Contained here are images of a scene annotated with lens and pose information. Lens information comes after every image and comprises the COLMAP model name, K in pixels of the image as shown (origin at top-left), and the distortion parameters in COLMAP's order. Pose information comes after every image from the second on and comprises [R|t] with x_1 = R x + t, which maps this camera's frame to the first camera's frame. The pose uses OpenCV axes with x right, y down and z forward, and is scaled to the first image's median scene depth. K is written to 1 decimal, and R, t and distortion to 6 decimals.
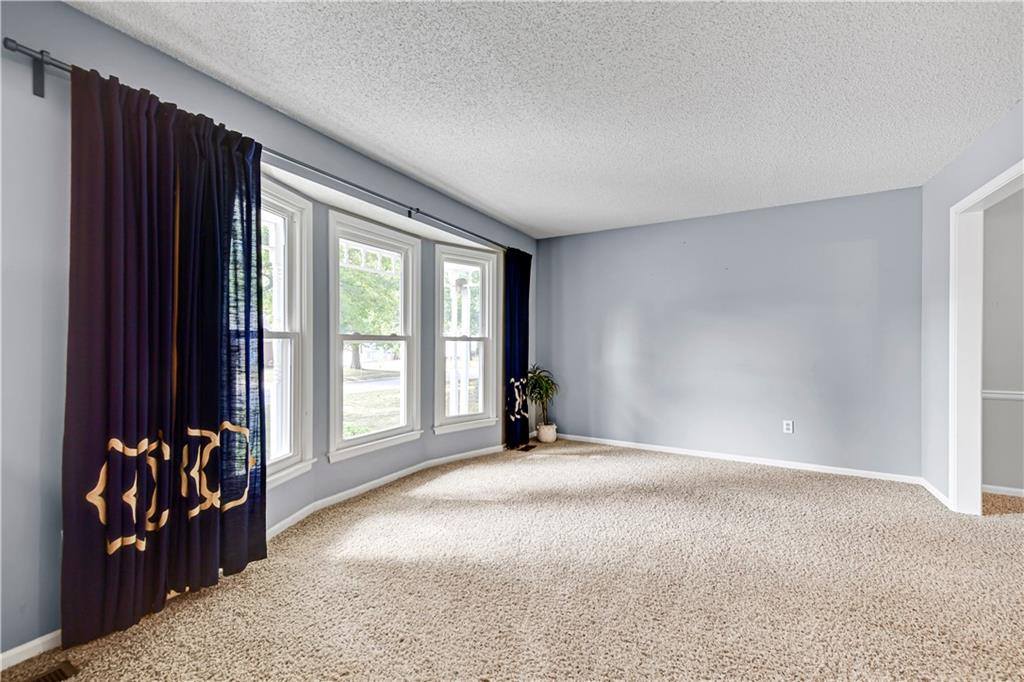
lens RADIAL K [[414.8, 0, 514.3], [0, 414.8, 333.5], [0, 0, 1]] dist [-0.000991, -0.000486]
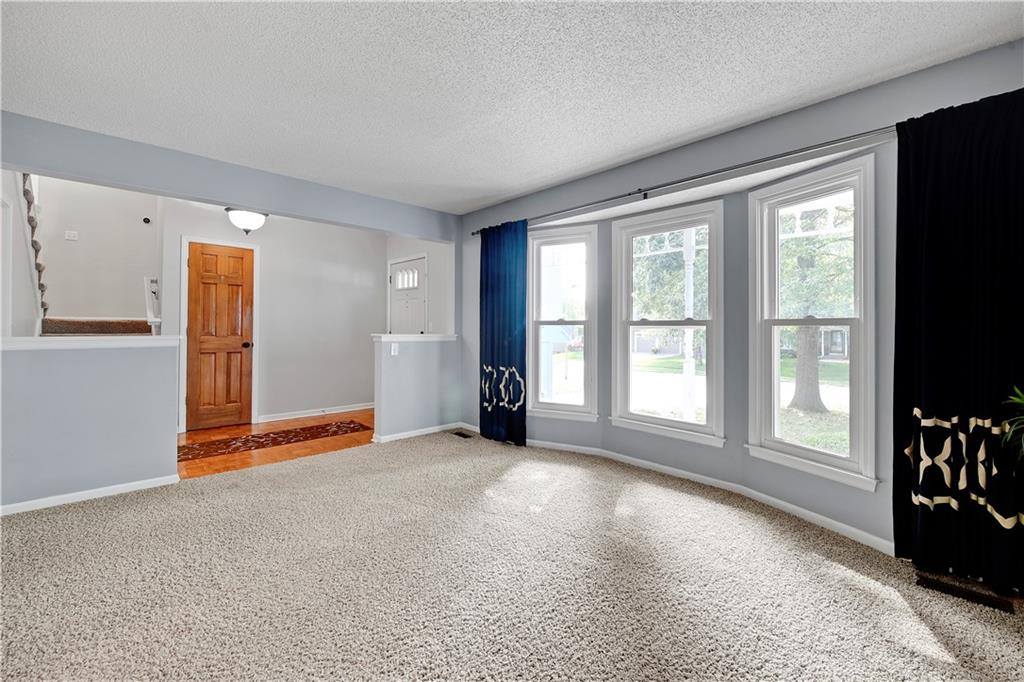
lens RADIAL K [[413.9, 0, 514.4], [0, 413.9, 323.2], [0, 0, 1]] dist [-0.000905, -0.000140]
pose [[-0.298184, -0.020877, -0.954280, 0.813336], [0.011103, 0.999617, -0.025339, 0.034672], [0.954444, -0.018151, -0.297838, 1.068507]]
